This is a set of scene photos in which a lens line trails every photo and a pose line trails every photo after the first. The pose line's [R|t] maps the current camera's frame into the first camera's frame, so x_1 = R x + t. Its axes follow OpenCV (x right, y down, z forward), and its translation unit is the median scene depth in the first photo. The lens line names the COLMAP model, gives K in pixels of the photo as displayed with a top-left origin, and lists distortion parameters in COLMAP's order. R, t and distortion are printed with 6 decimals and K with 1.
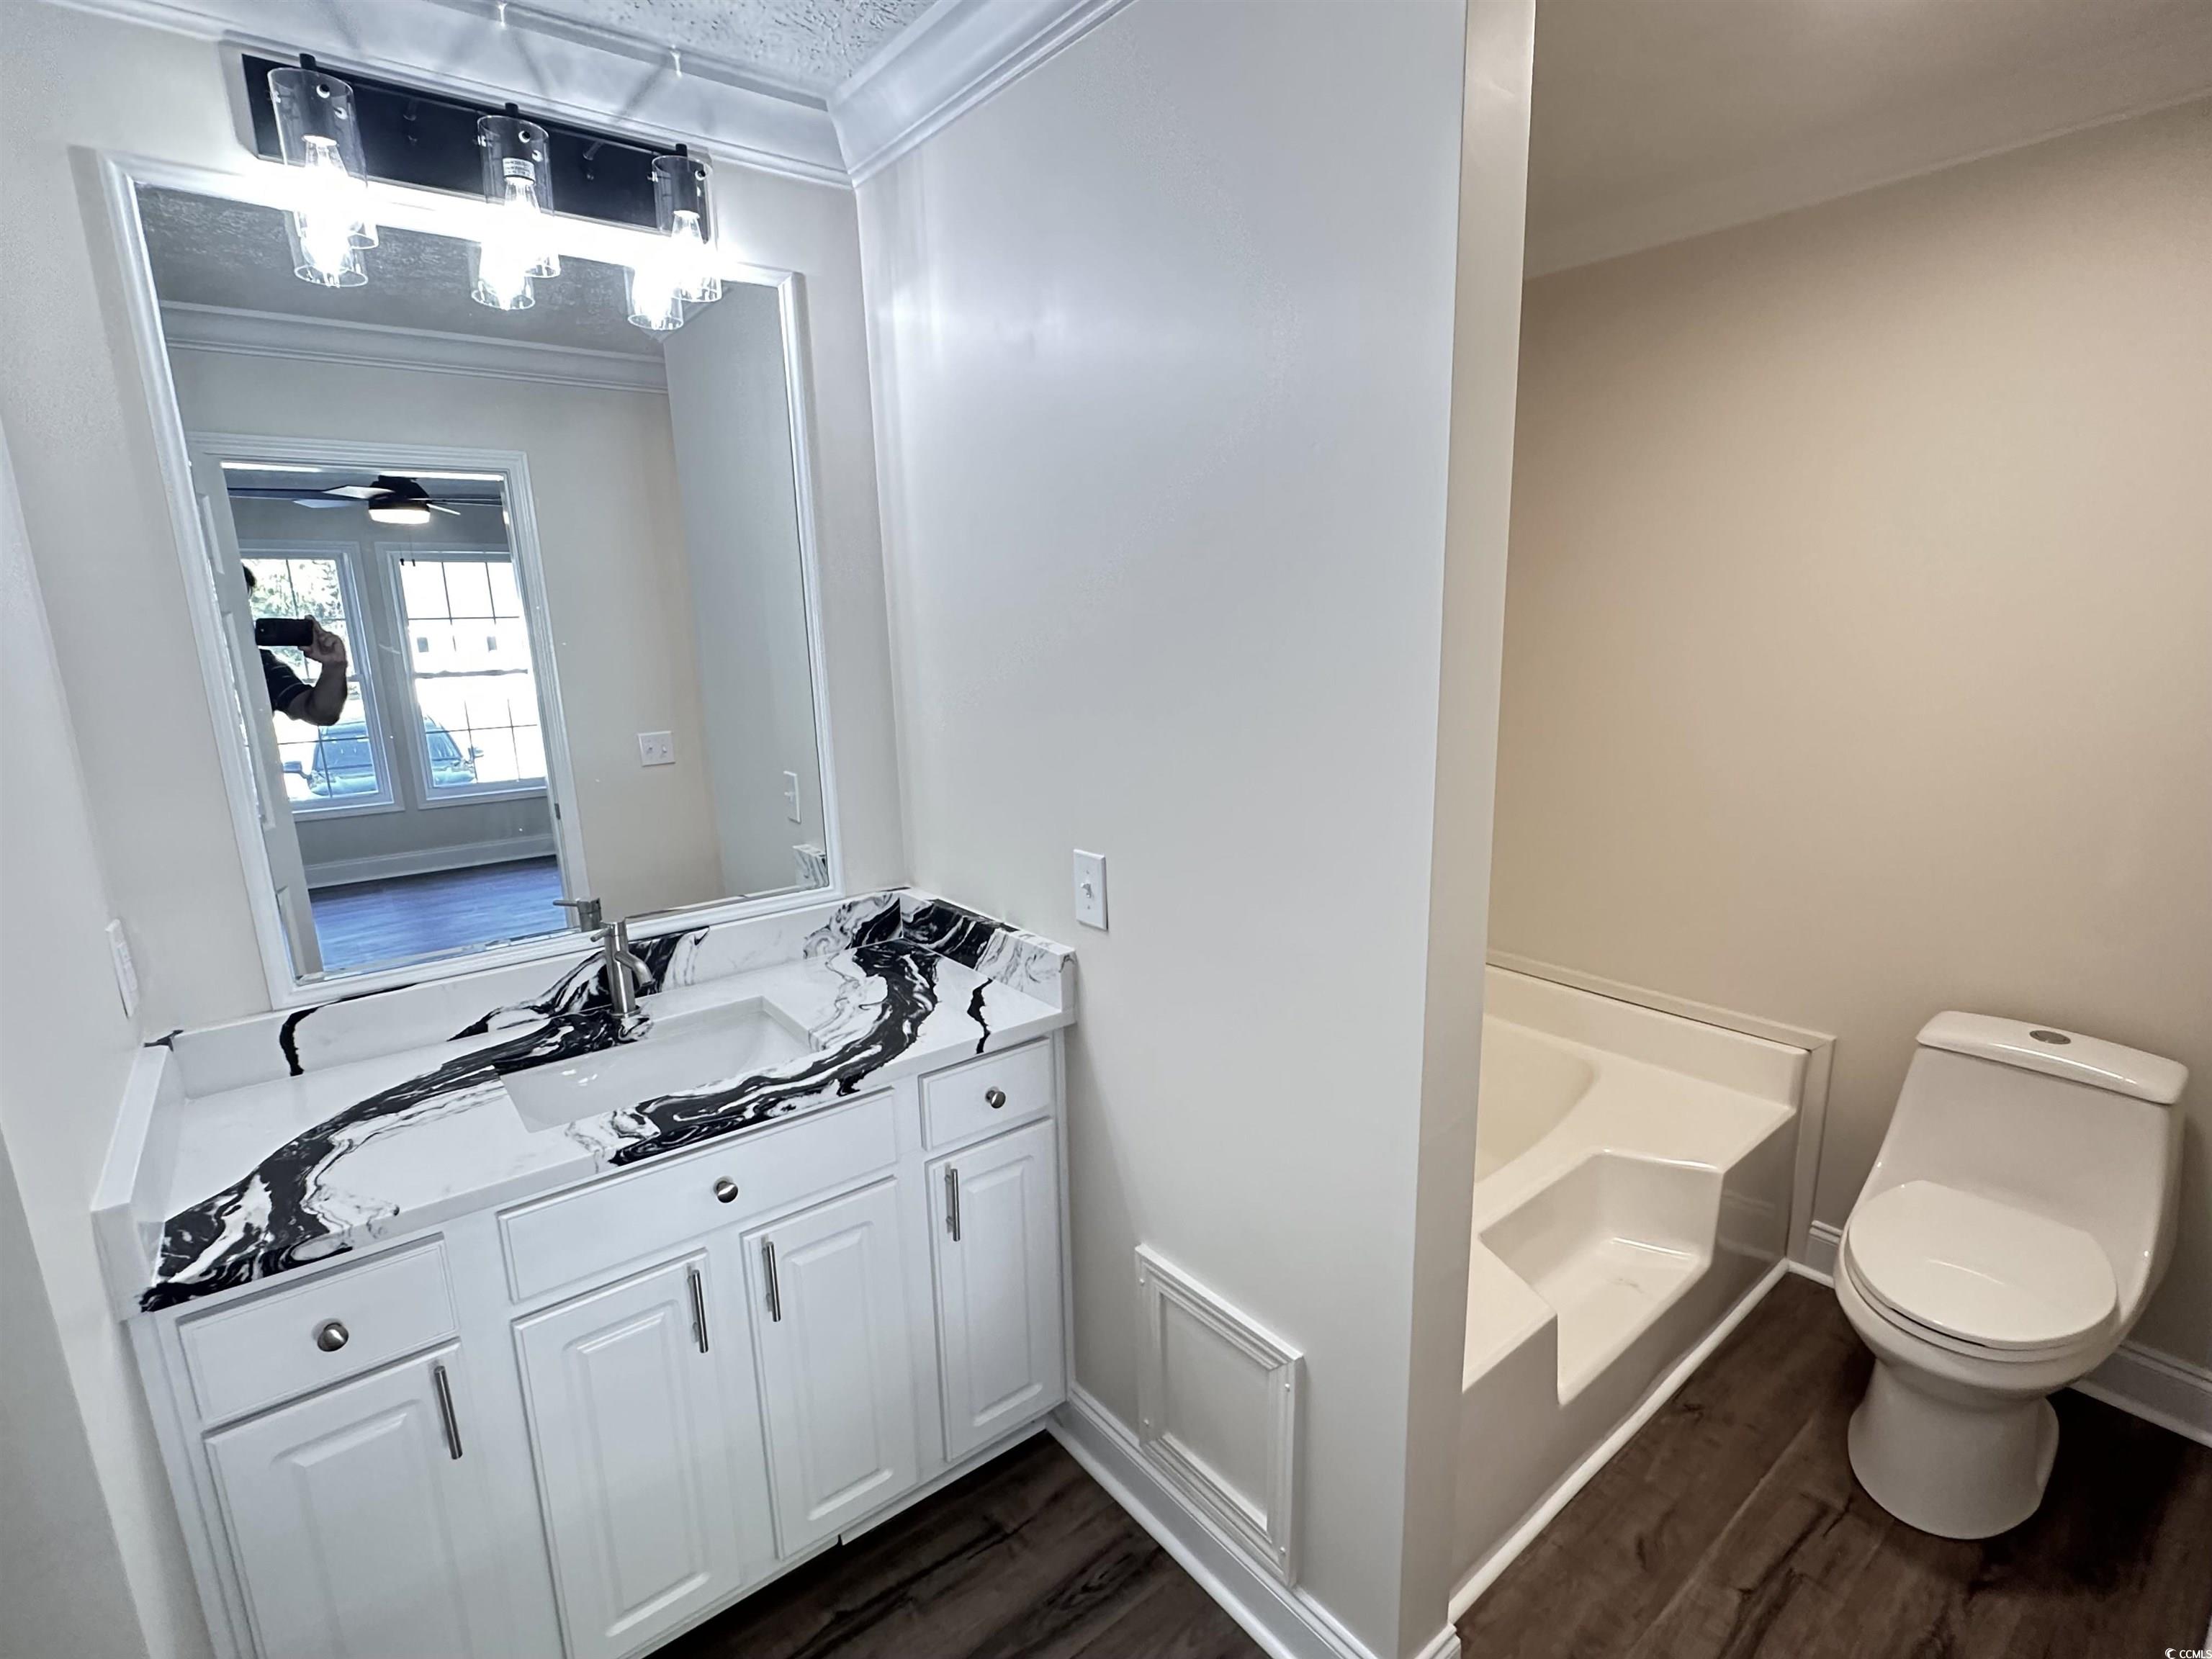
lens RADIAL K [[1051.8, 0, 1108.9], [0, 1051.8, 834.0], [0, 0, 1]] dist [-0.000347, 0.001506]
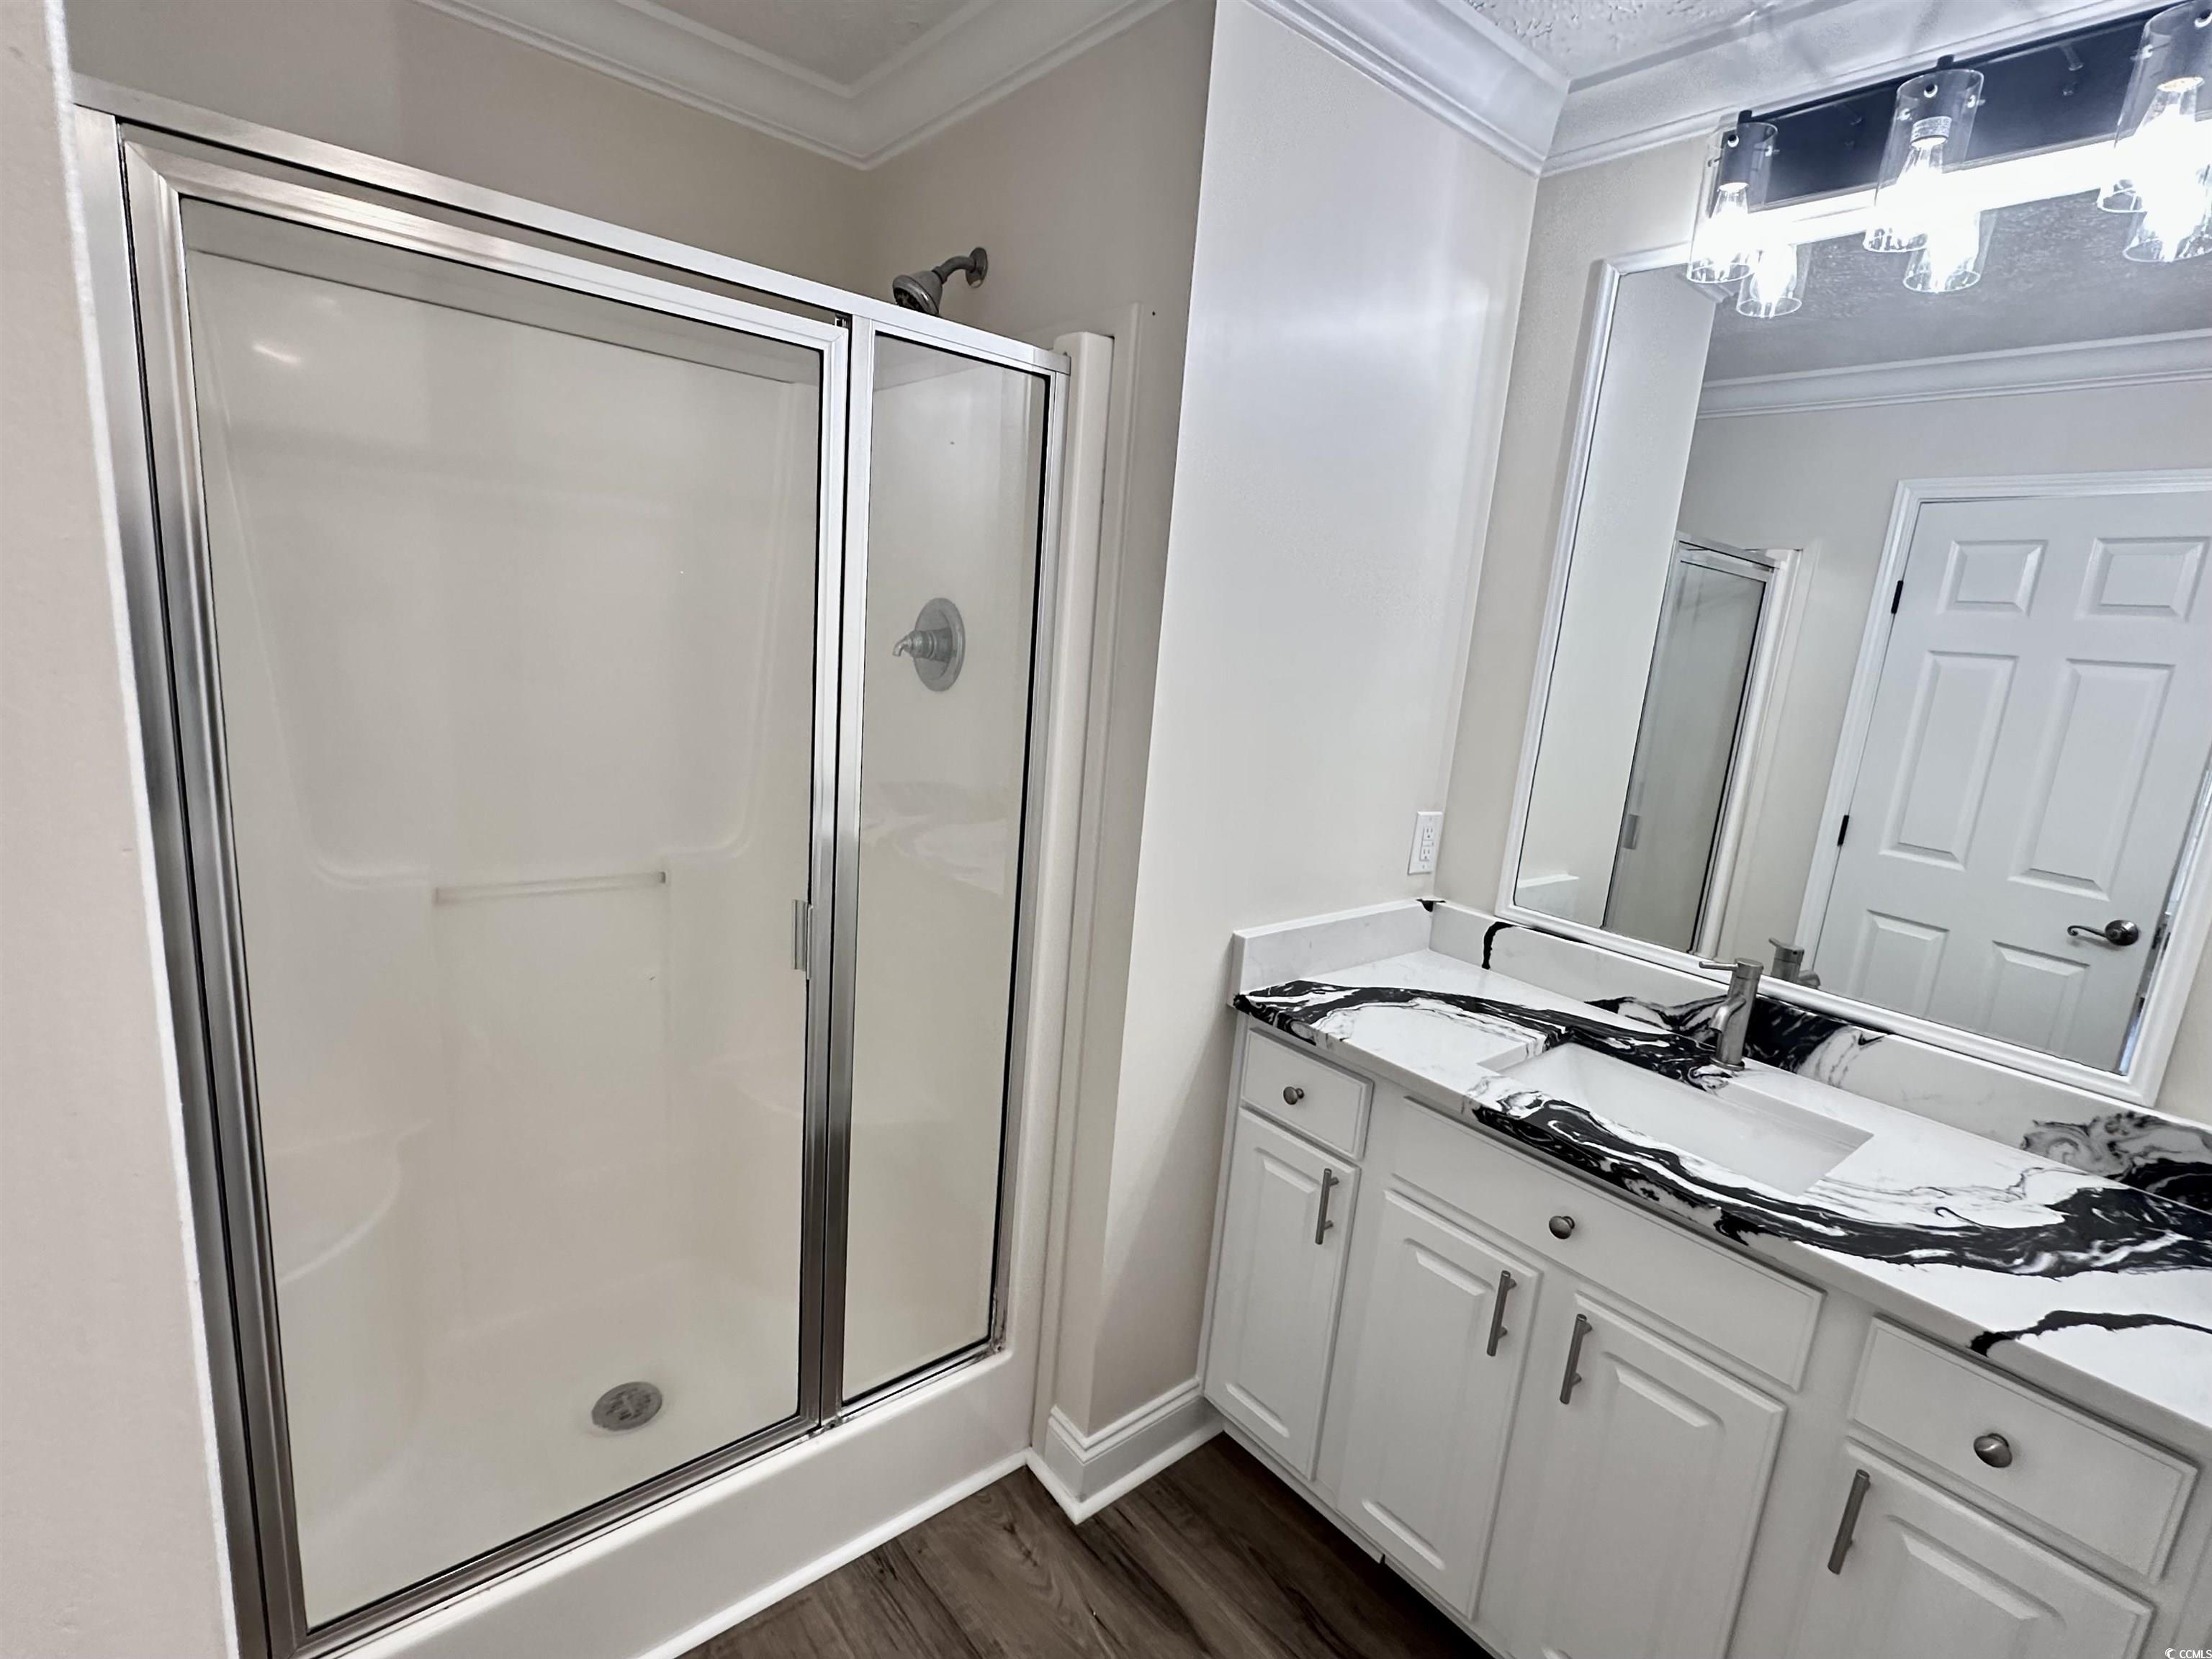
lens RADIAL K [[1051.8, 0, 1106.1], [0, 1051.8, 831.1], [0, 0, 1]] dist [-0.000347, 0.001506]
pose [[0.025004, 0.224243, -0.974212, 0.400566], [-0.295481, 0.932634, 0.207089, -0.050679], [0.955022, 0.282683, 0.089579, 0.391589]]
